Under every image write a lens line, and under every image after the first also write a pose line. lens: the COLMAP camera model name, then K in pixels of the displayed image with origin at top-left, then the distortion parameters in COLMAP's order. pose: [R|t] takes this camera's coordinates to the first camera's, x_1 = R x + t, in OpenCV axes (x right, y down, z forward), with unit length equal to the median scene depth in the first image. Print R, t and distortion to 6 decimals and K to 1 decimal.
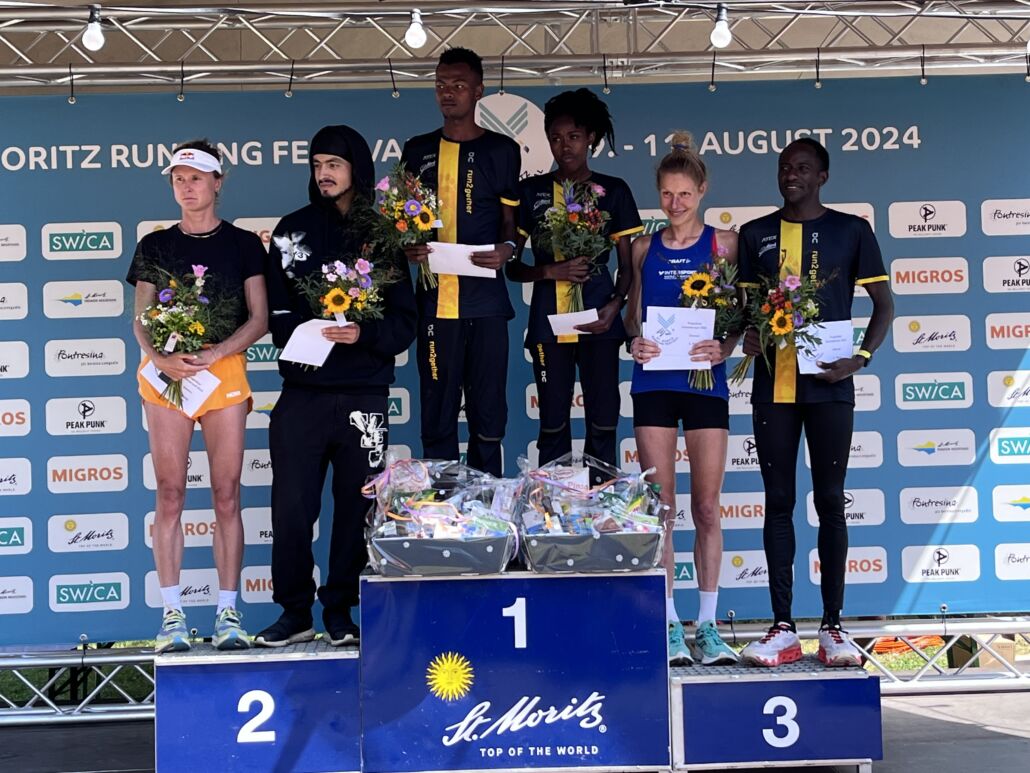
lens RADIAL K [[1675.8, 0, 518.6], [0, 1675.8, 382.7], [0, 0, 1]] dist [0.116514, 0.000000]
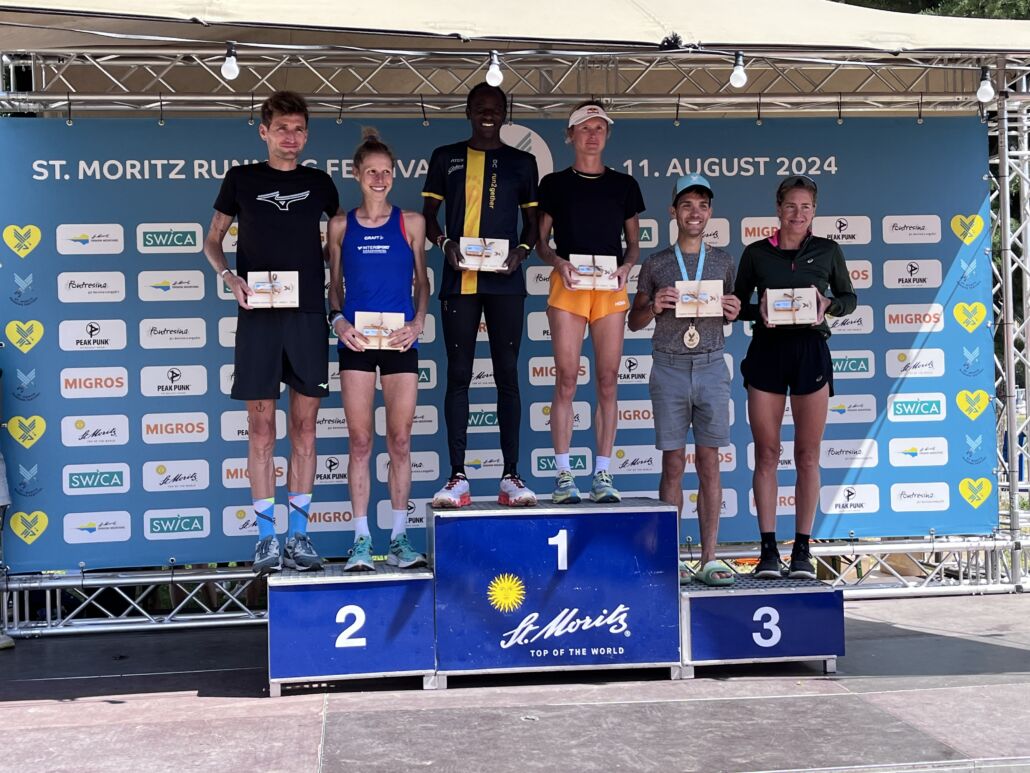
lens RADIAL K [[1302.3, 0, 497.0], [0, 1302.3, 380.7], [0, 0, 1]] dist [0.102415, 0.000000]
pose [[0.996618, 0.005030, 0.082018, -0.099496], [-0.006903, 0.999721, 0.022569, -0.003641], [-0.081882, -0.023059, 0.996375, 0.030243]]
